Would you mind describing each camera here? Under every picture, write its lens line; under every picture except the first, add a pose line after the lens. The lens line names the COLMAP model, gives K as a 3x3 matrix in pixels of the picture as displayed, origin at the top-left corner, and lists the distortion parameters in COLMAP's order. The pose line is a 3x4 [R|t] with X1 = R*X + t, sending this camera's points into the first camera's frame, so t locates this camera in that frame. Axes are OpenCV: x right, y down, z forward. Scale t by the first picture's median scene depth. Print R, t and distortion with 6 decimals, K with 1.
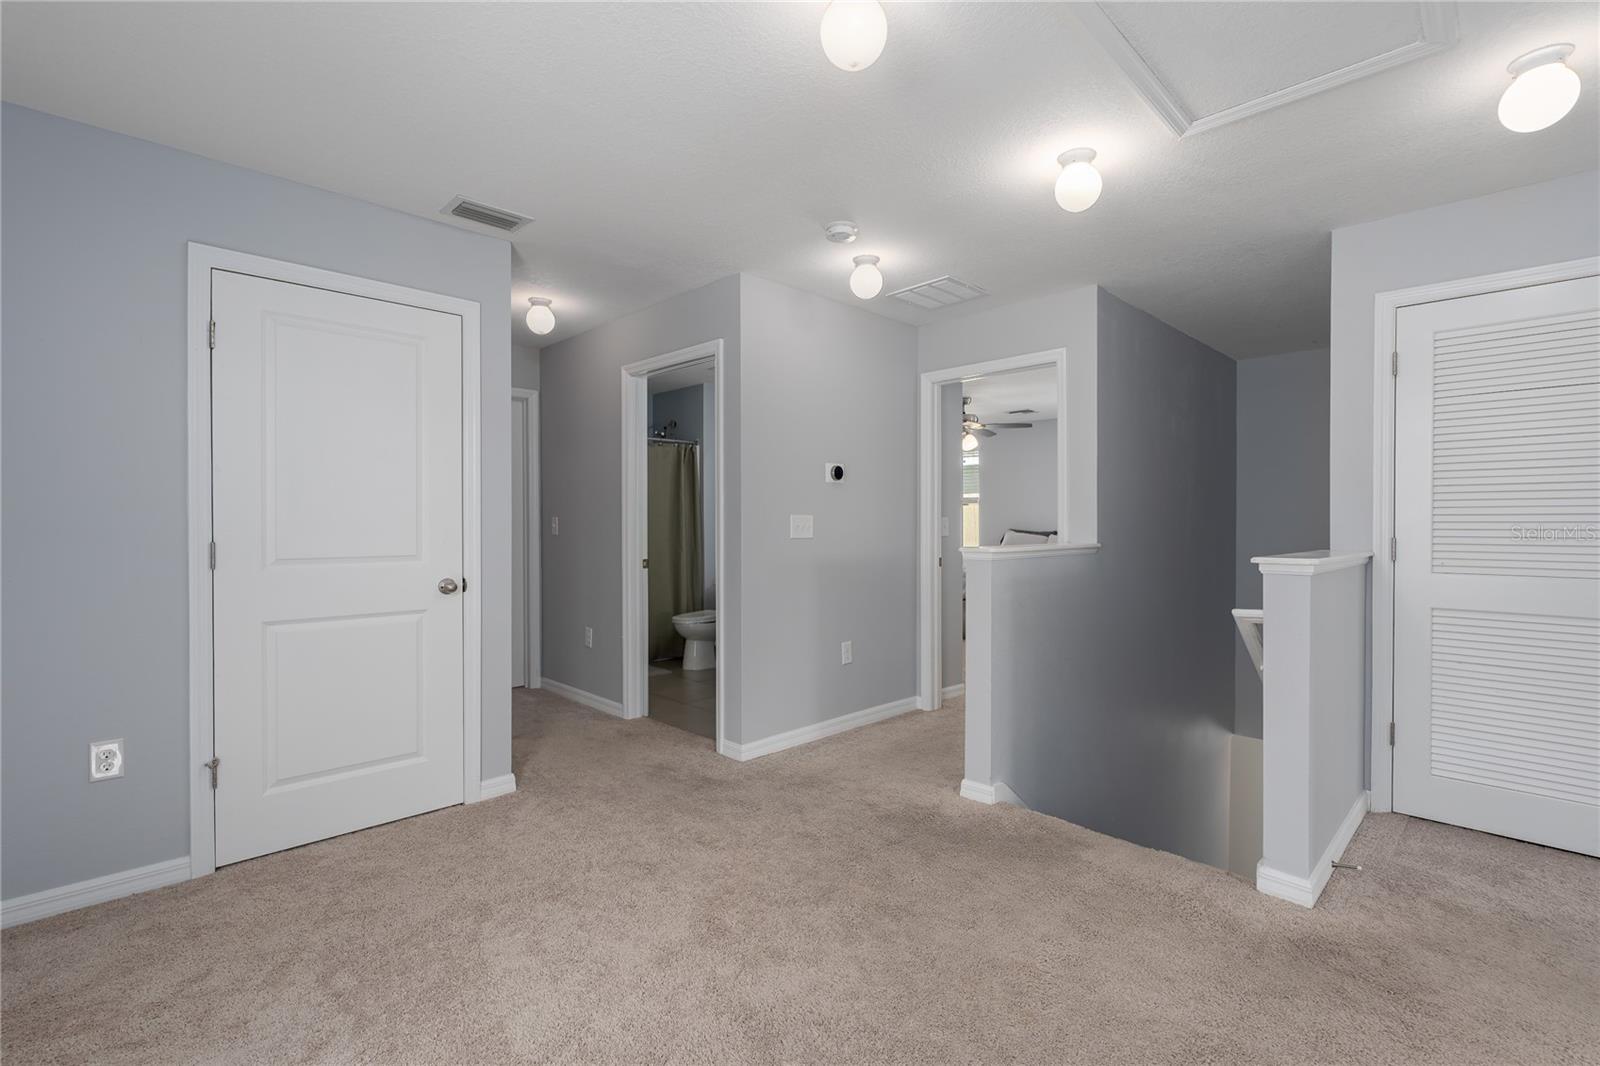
lens RADIAL K [[723.7, 0, 797.1], [0, 723.7, 537.9], [0, 0, 1]] dist [0.003826, 0.001018]
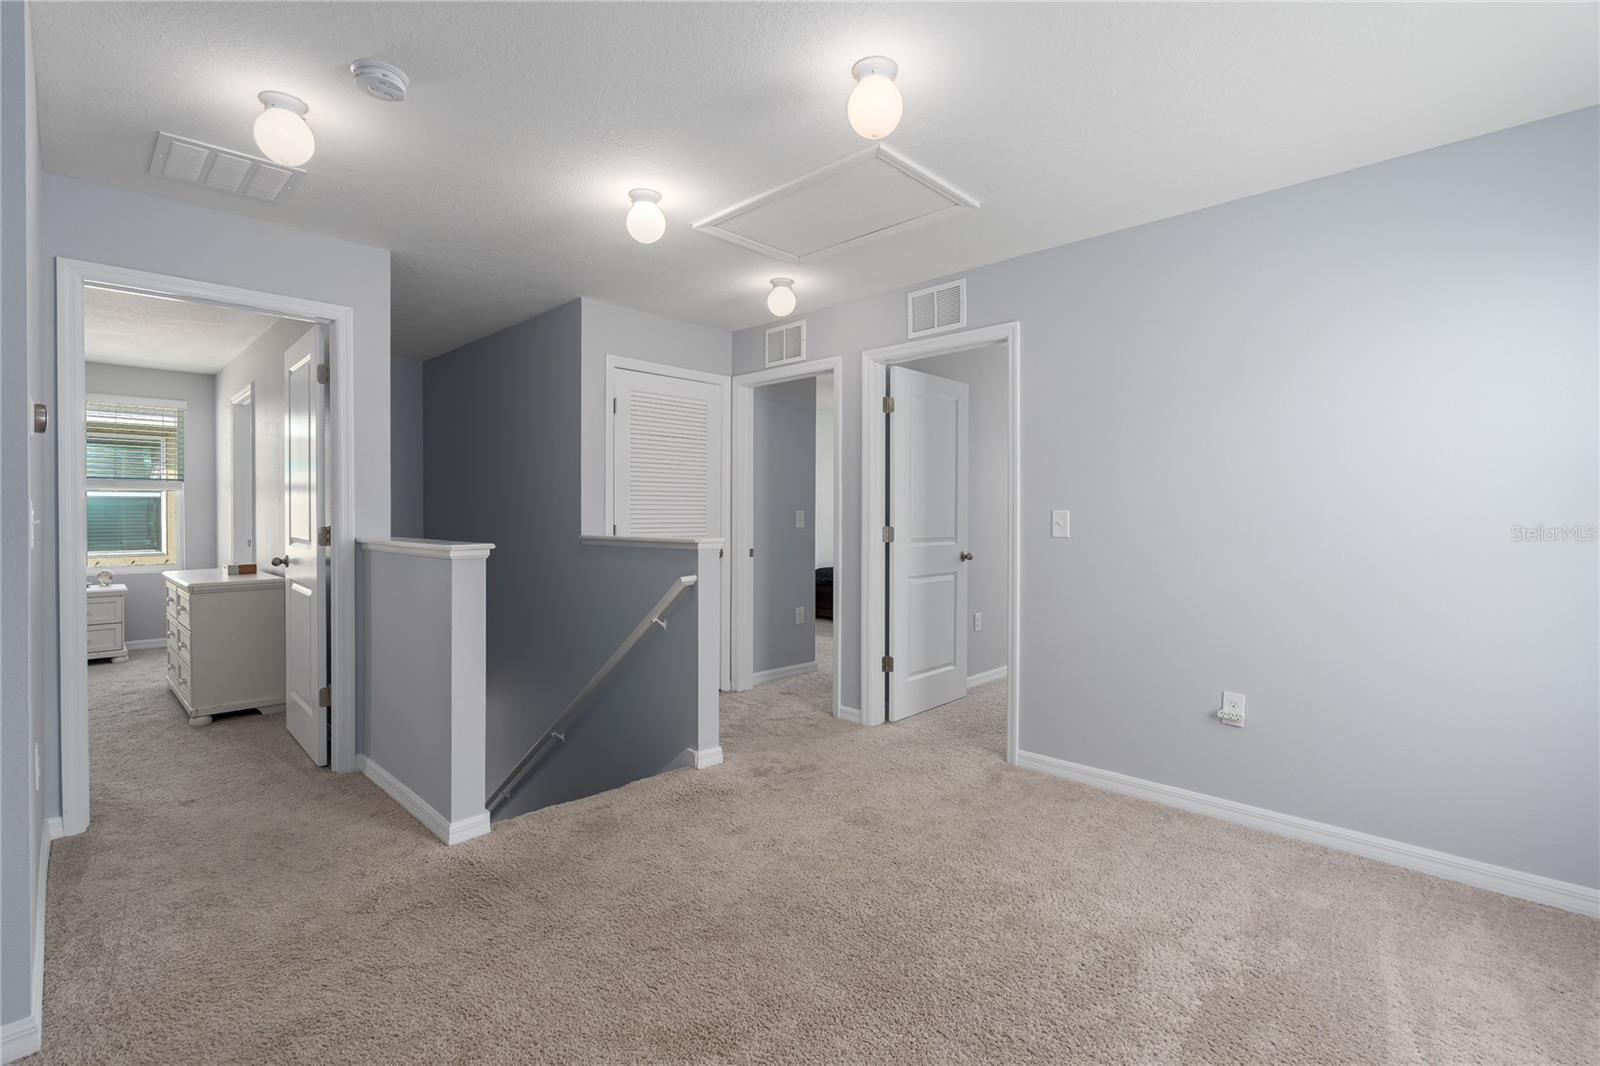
lens RADIAL K [[735.3, 0, 802.3], [0, 735.3, 538.3], [0, 0, 1]] dist [0.017072, -0.001069]
pose [[-0.009101, -0.038976, 0.999199, -0.695992], [0.018429, 0.999064, 0.039139, -0.025213], [-0.999789, 0.018771, -0.008375, 0.674168]]
